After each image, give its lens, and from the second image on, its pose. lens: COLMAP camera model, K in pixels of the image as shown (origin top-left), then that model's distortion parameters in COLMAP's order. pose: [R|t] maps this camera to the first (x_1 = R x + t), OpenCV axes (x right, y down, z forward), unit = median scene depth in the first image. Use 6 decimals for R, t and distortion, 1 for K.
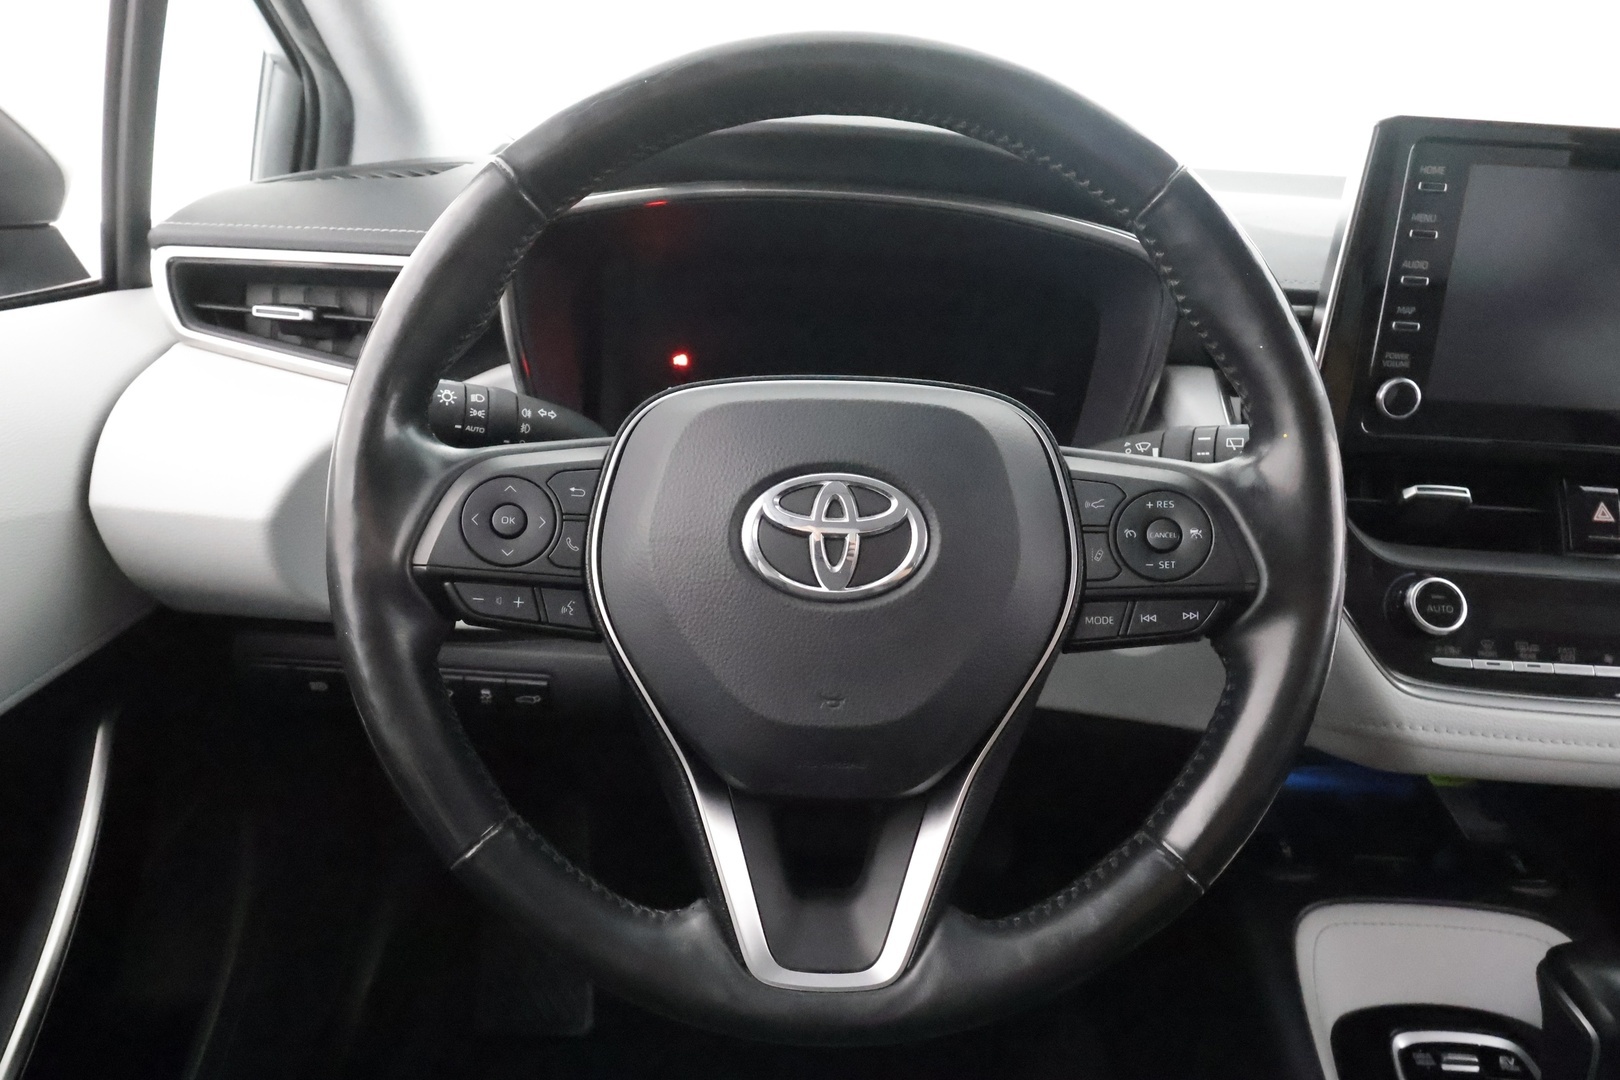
lens RADIAL K [[1128.5, 0, 798.6], [0, 1128.5, 538.0], [0, 0, 1]] dist [0.013279, -0.009422]
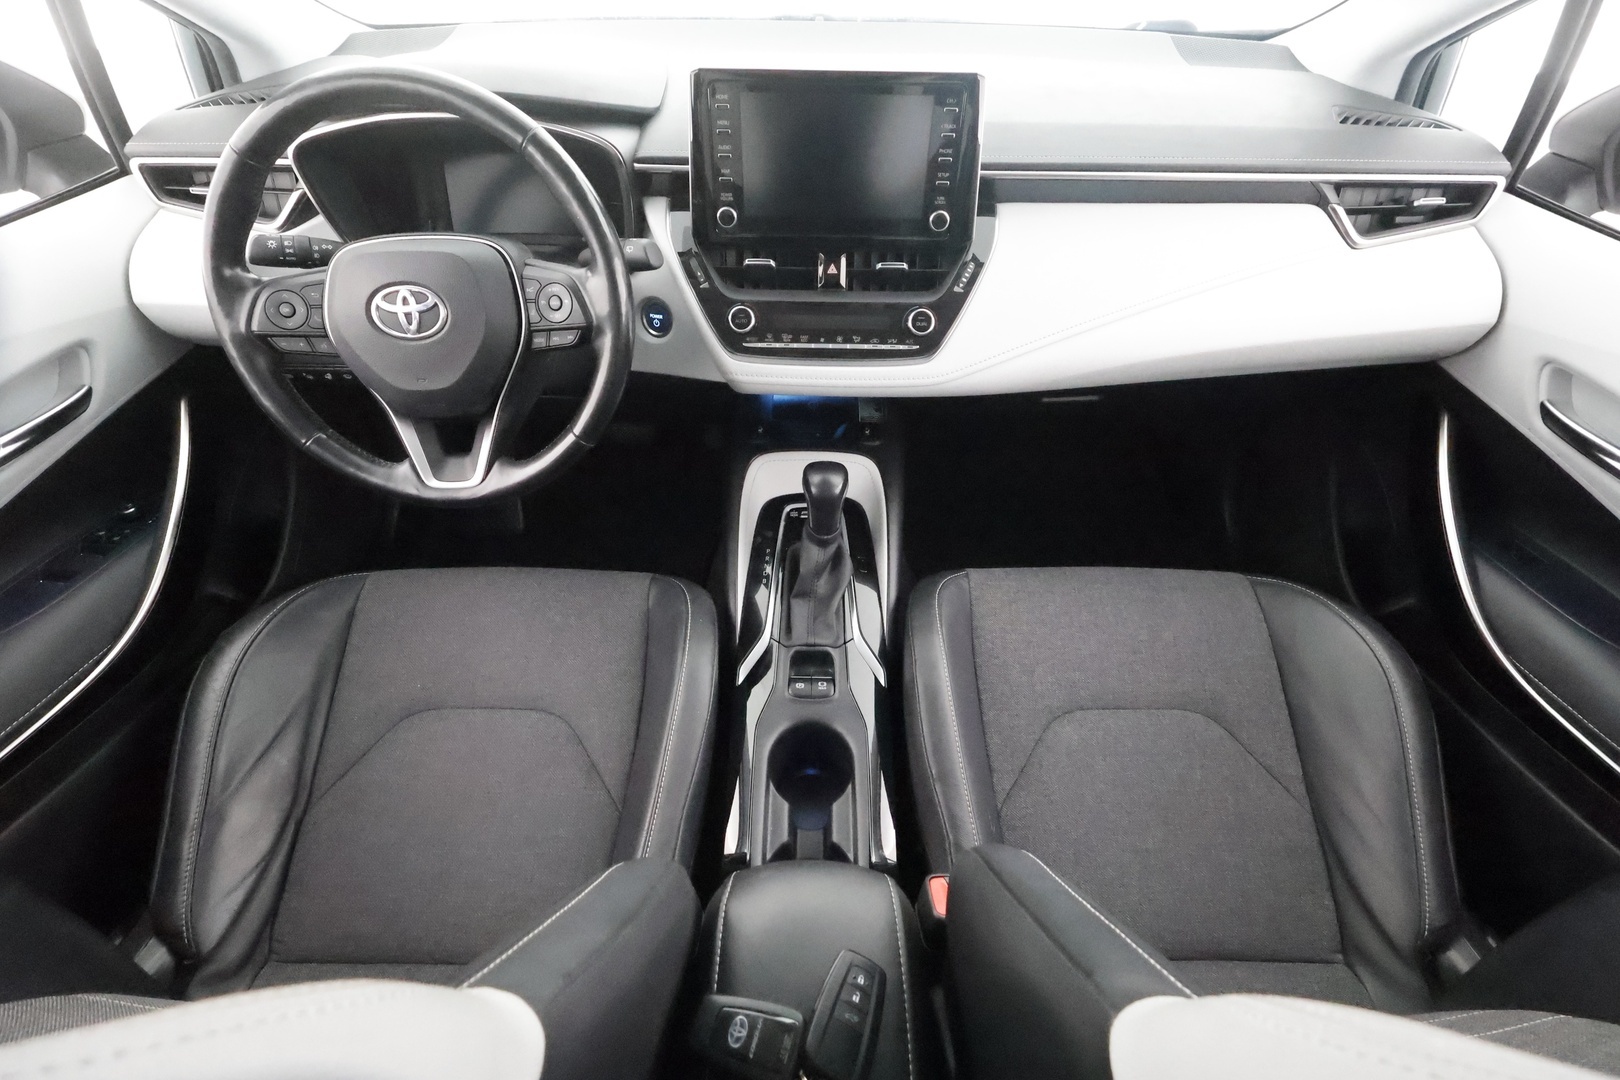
lens RADIAL K [[781.3, 0, 825.3], [0, 781.3, 543.2], [0, 0, 1]] dist [-0.007201, 0.001322]
pose [[0.998953, -0.042377, -0.017249, 0.891022], [0.045752, 0.923307, 0.381328, -0.136208], [-0.000234, -0.381718, 0.924279, -0.716262]]
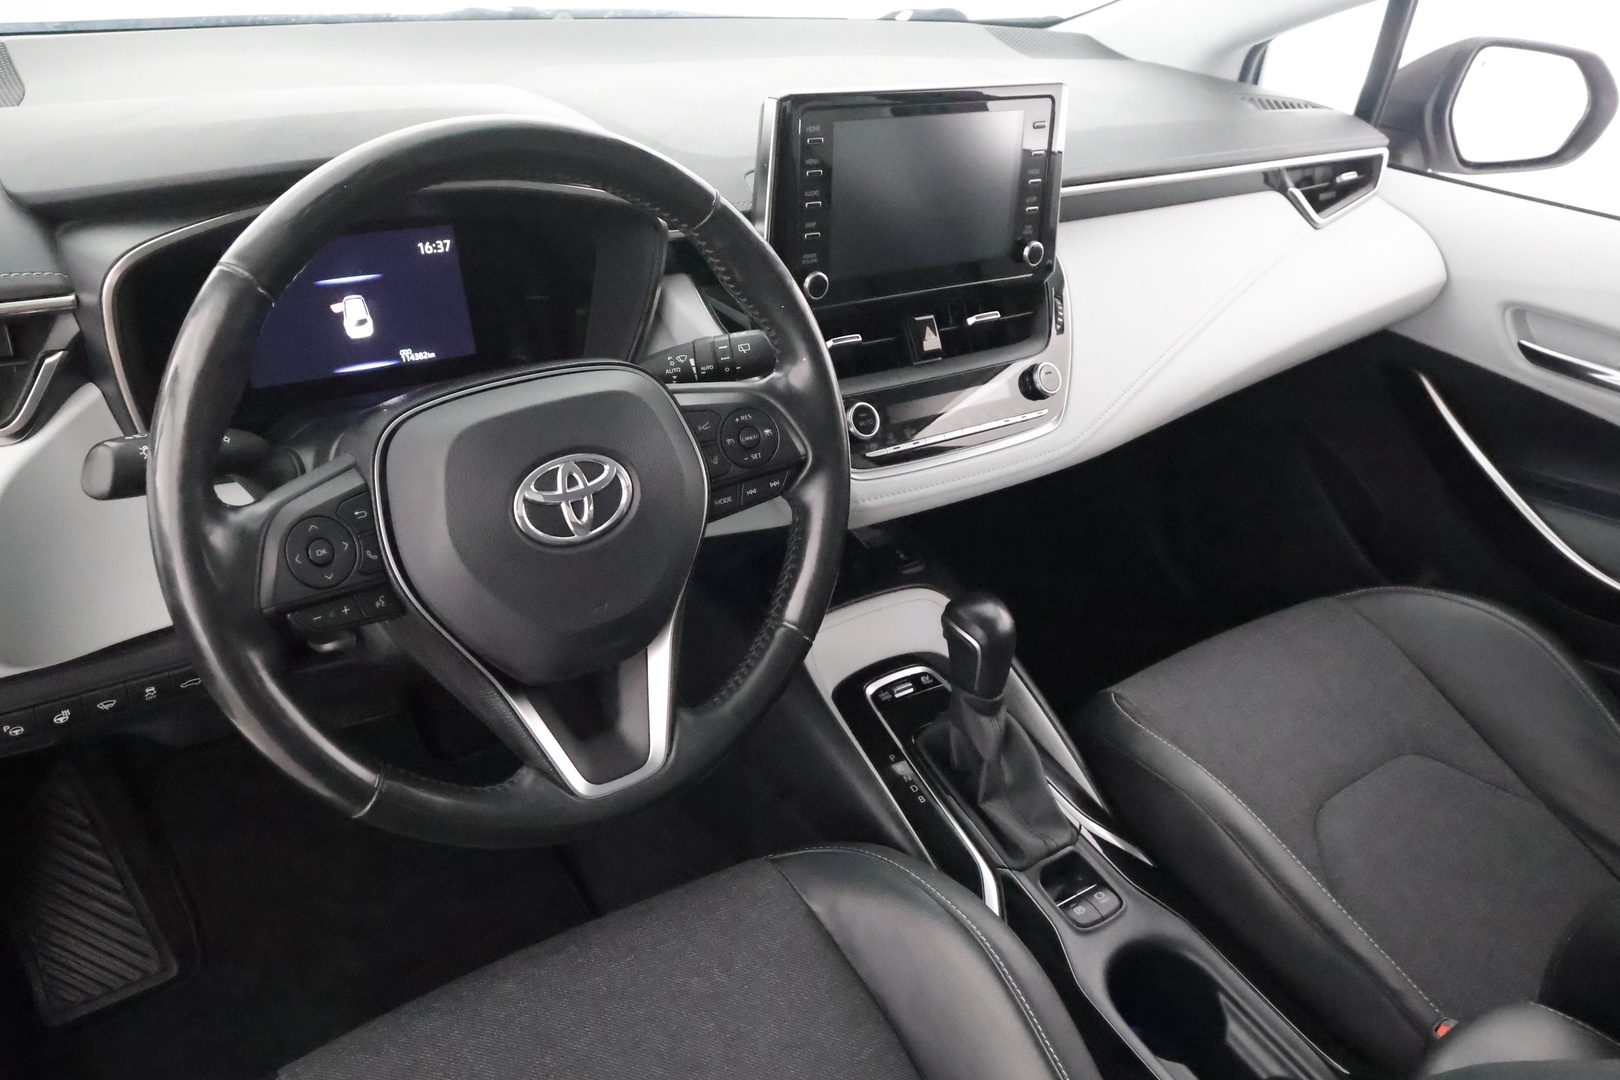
lens RADIAL K [[1320.3, 0, 810.9], [0, 1320.3, 537.0], [0, 0, 1]] dist [-0.016715, -0.046932]
pose [[0.789844, -0.285092, 0.543019, -0.619012], [0.164526, 0.951433, 0.260204, -0.324304], [-0.590829, -0.116180, 0.798388, -0.495436]]
